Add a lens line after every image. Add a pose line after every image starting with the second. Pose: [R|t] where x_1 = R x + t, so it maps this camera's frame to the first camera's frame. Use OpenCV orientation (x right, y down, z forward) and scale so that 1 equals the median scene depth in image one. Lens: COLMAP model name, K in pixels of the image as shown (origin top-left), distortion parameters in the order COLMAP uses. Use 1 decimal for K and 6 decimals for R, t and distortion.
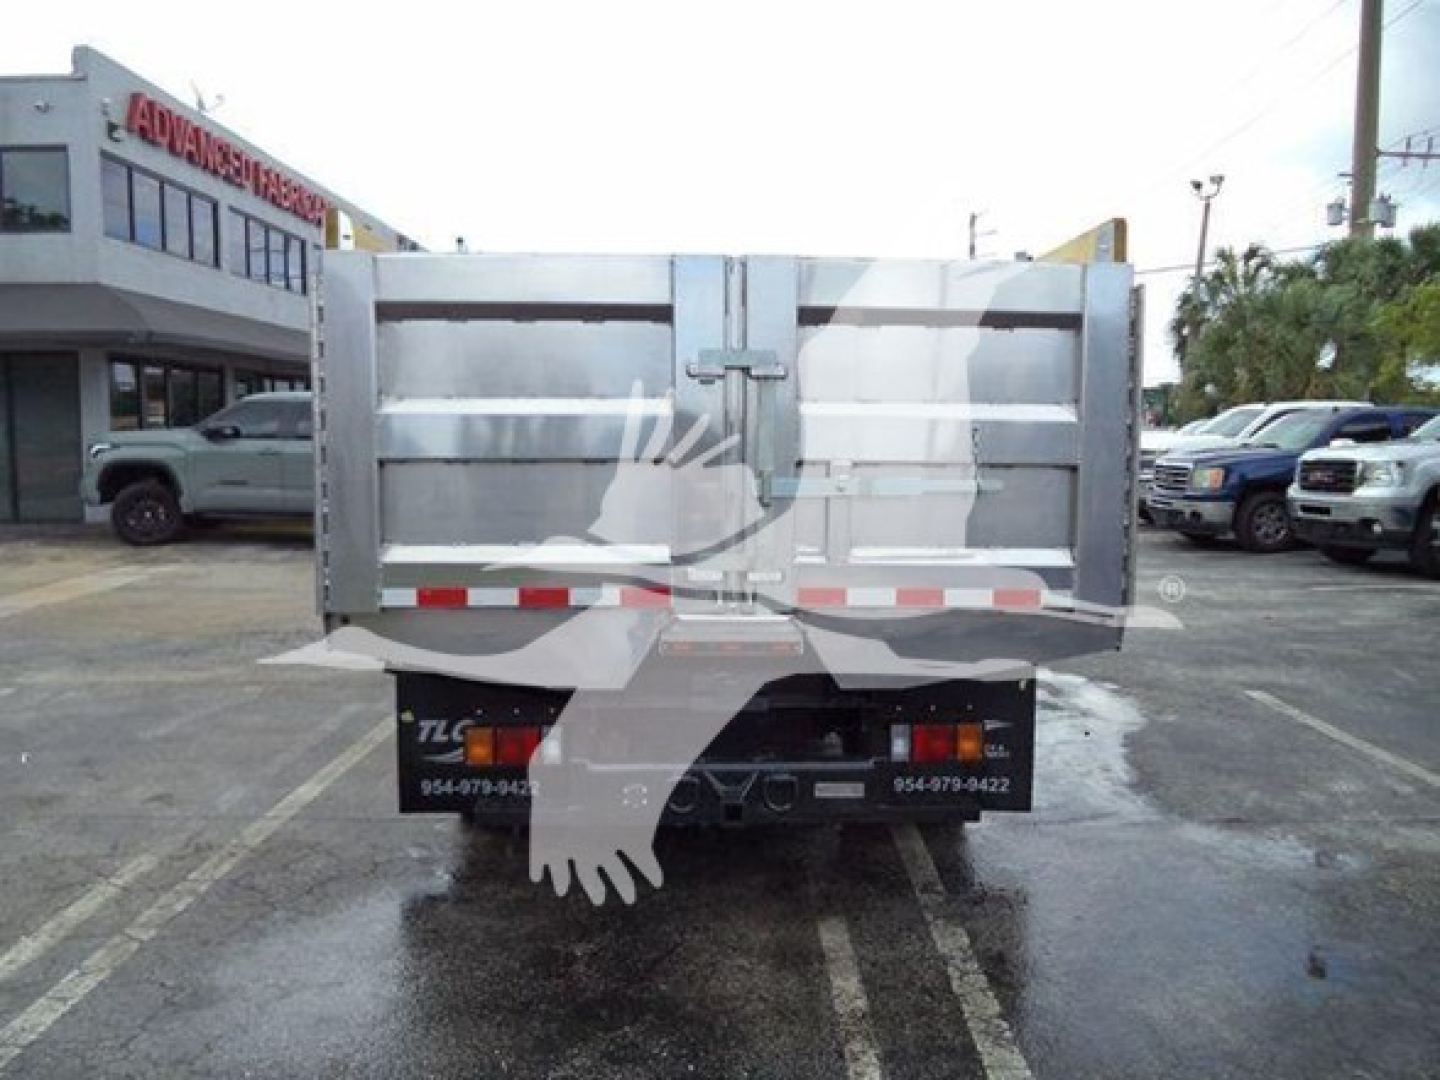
lens RADIAL K [[1151.3, 0, 720.0], [0, 1151.3, 540.0], [0, 0, 1]] dist [-0.023642, -0.003037]
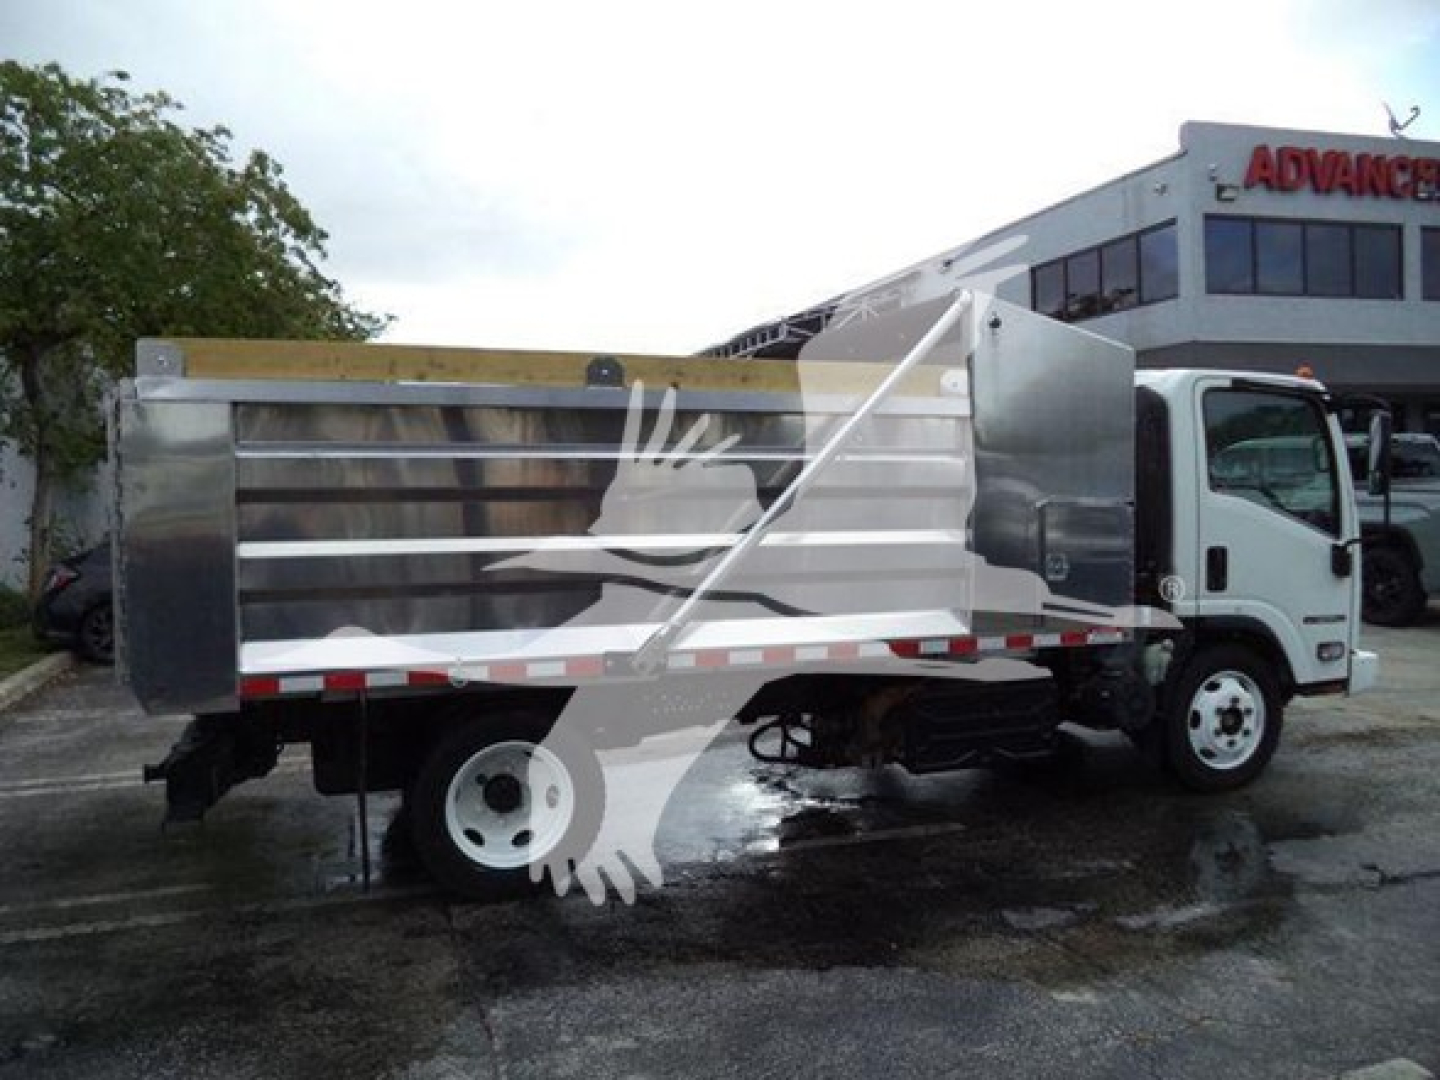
lens RADIAL K [[1167.5, 0, 713.6], [0, 1167.5, 540.2], [0, 0, 1]] dist [-0.031646, 0.008984]
pose [[0.296568, 0.029122, -0.954568, 1.281631], [-0.062168, 0.998004, 0.011133, -0.099441], [0.952986, 0.056042, 0.297786, 0.989547]]
